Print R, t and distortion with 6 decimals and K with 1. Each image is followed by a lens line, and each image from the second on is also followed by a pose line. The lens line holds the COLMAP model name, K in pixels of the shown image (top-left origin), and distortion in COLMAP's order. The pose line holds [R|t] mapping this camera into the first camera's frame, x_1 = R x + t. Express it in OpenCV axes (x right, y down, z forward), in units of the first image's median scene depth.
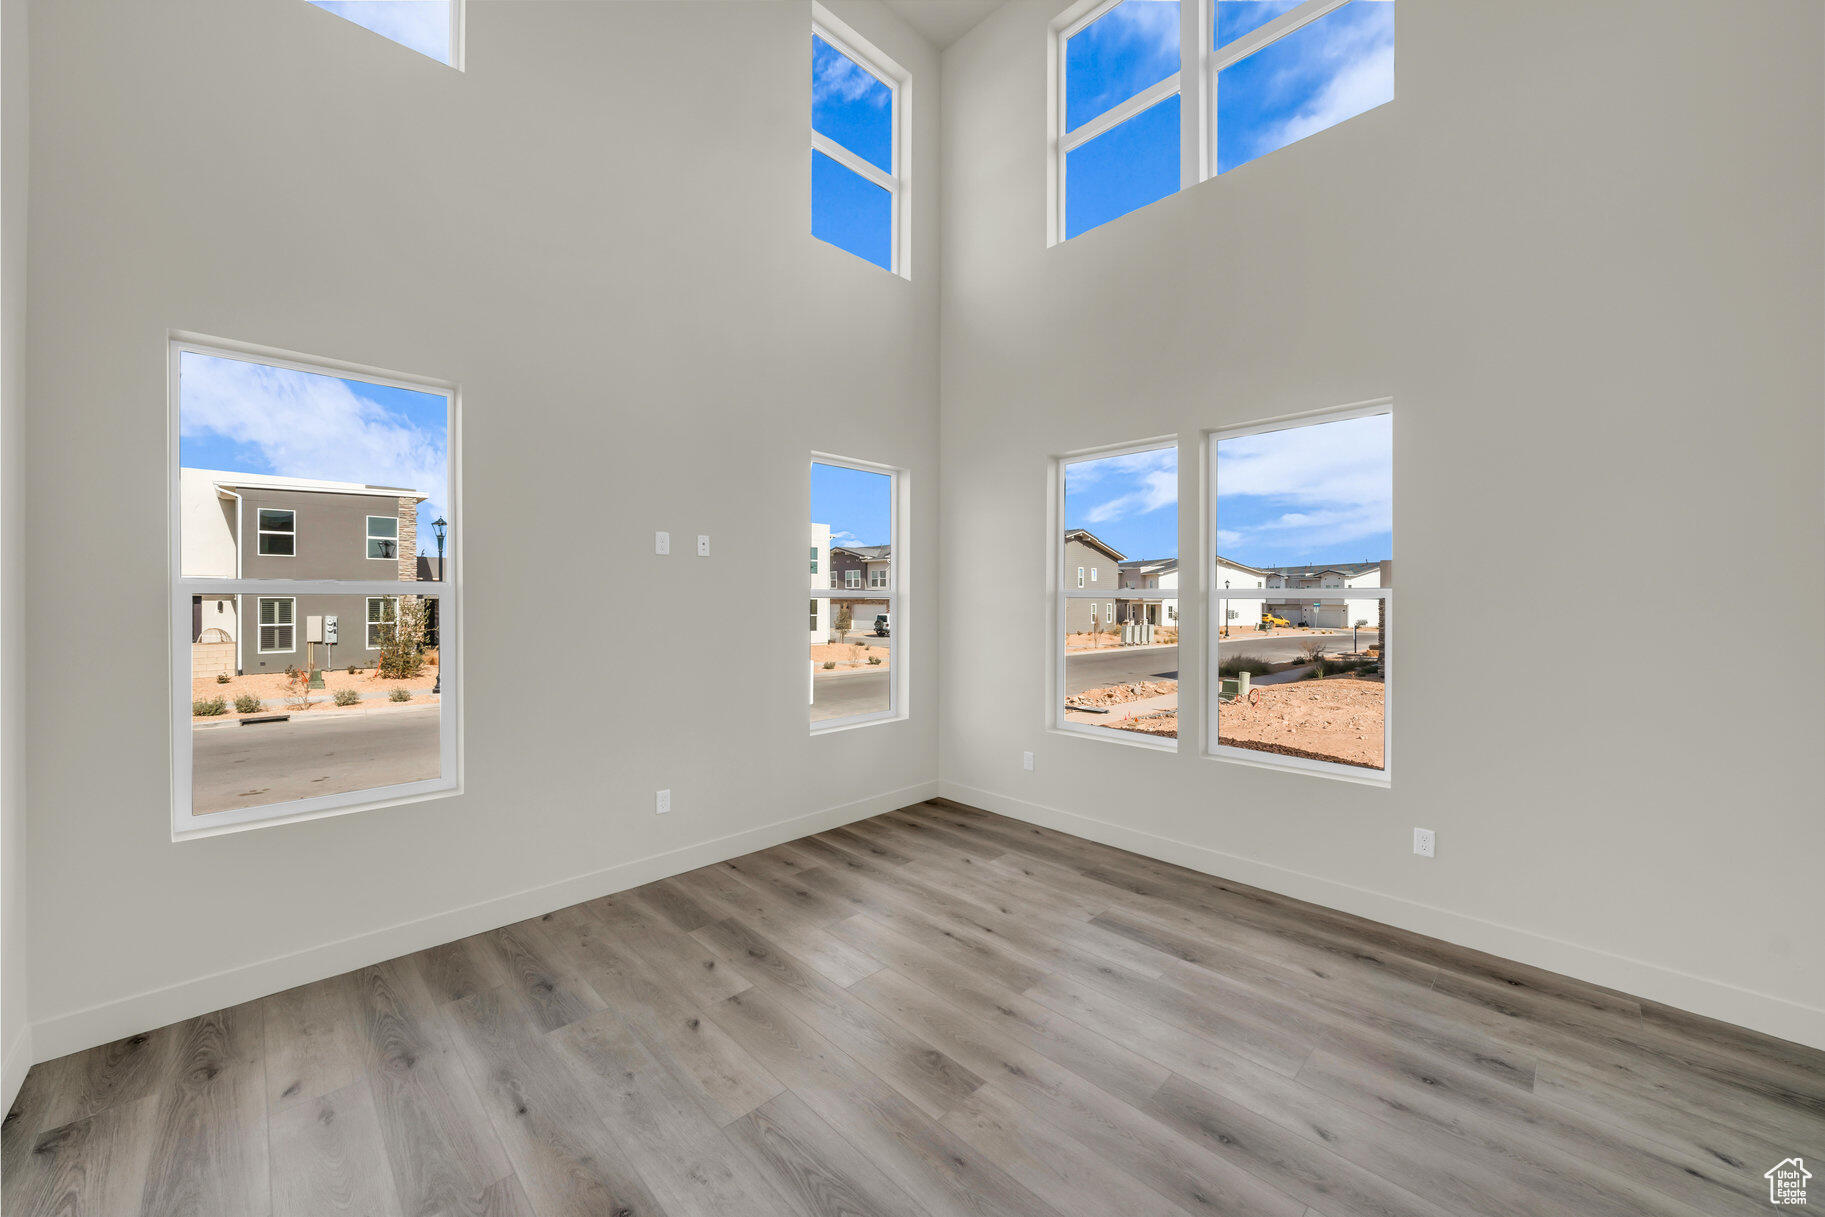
lens RADIAL K [[697.4, 0, 914.2], [0, 697.4, 600.6], [0, 0, 1]] dist [-0.001707, -0.000081]
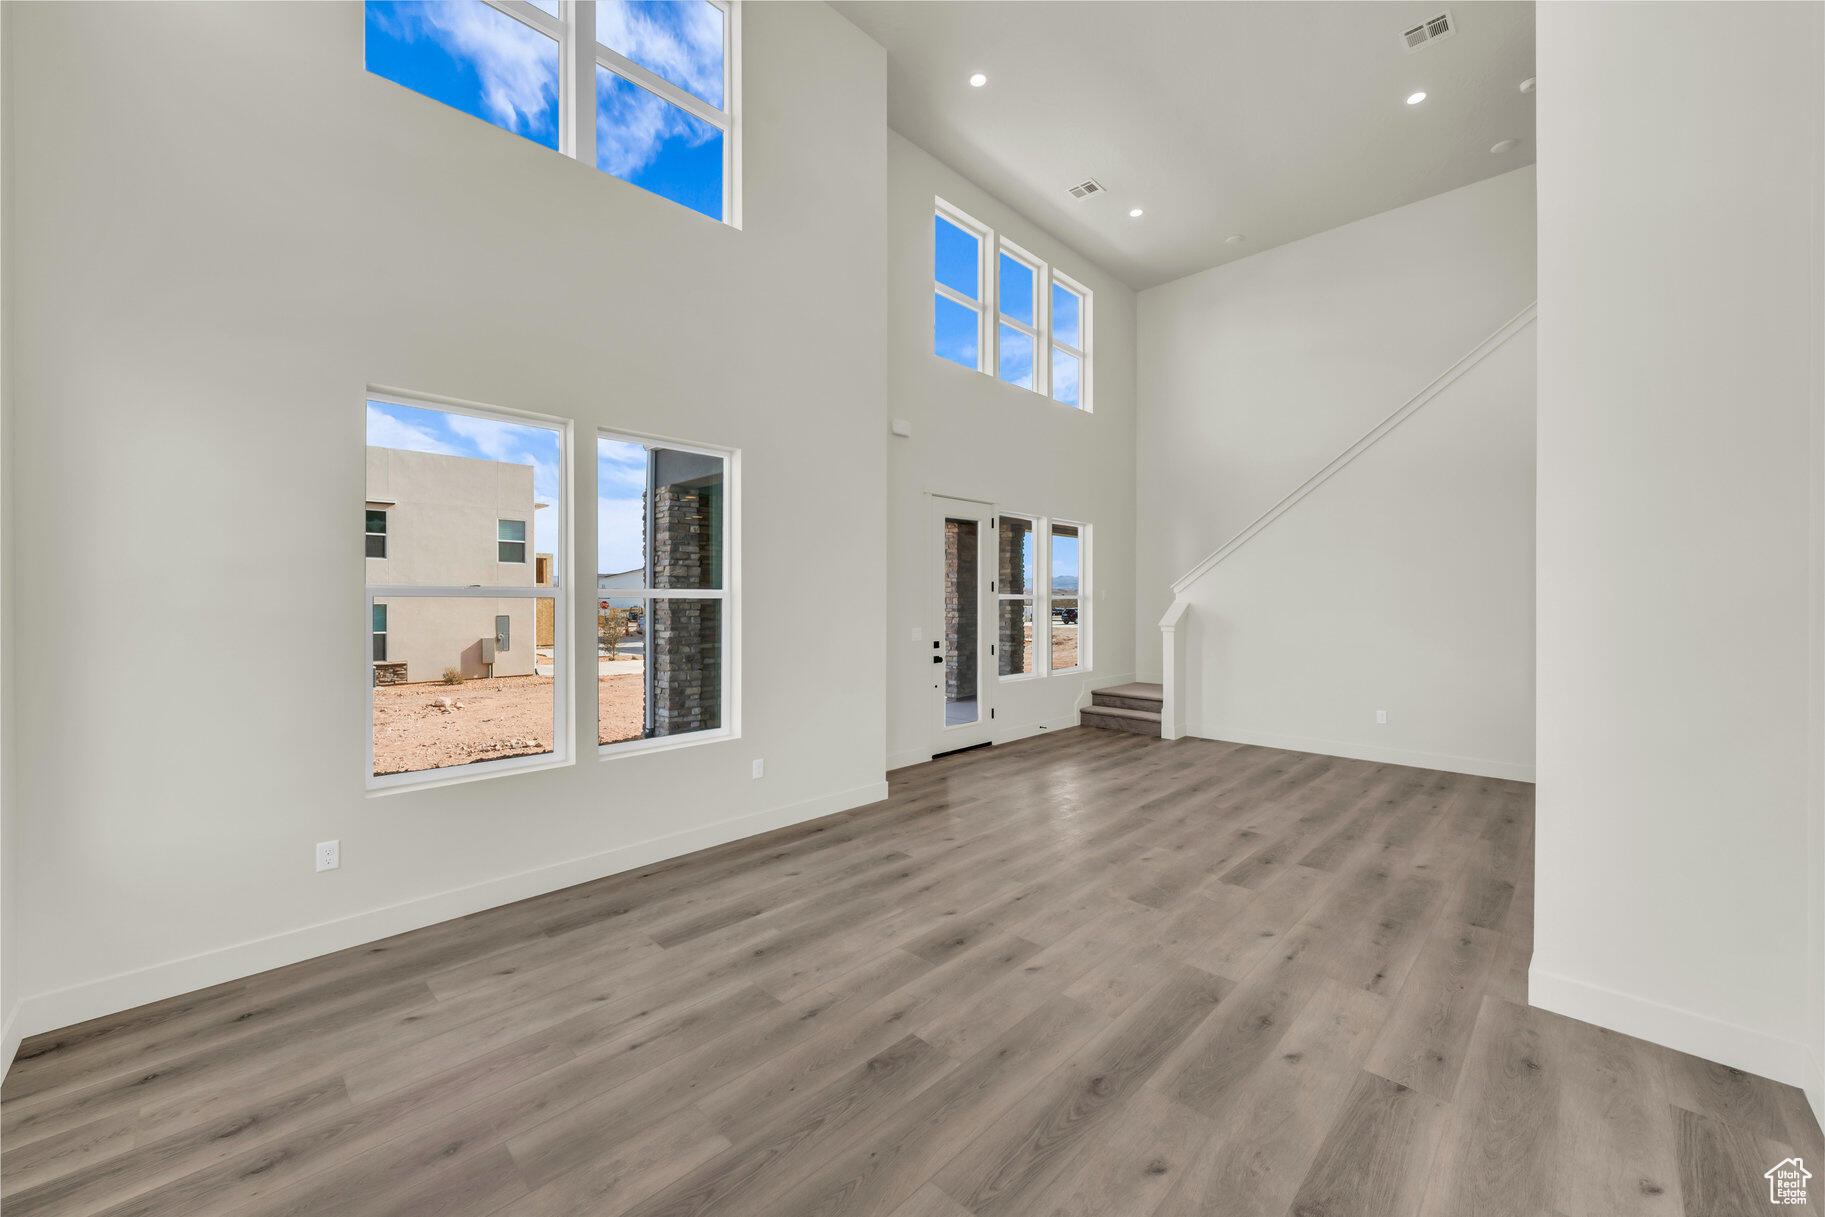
lens RADIAL K [[697.4, 0, 914.2], [0, 697.4, 600.6], [0, 0, 1]] dist [-0.001707, -0.000081]
pose [[-0.022870, -0.005051, 0.999726, -0.710469], [0.002750, 0.999983, 0.005115, -0.004661], [-0.999735, 0.002866, -0.022856, 0.719505]]
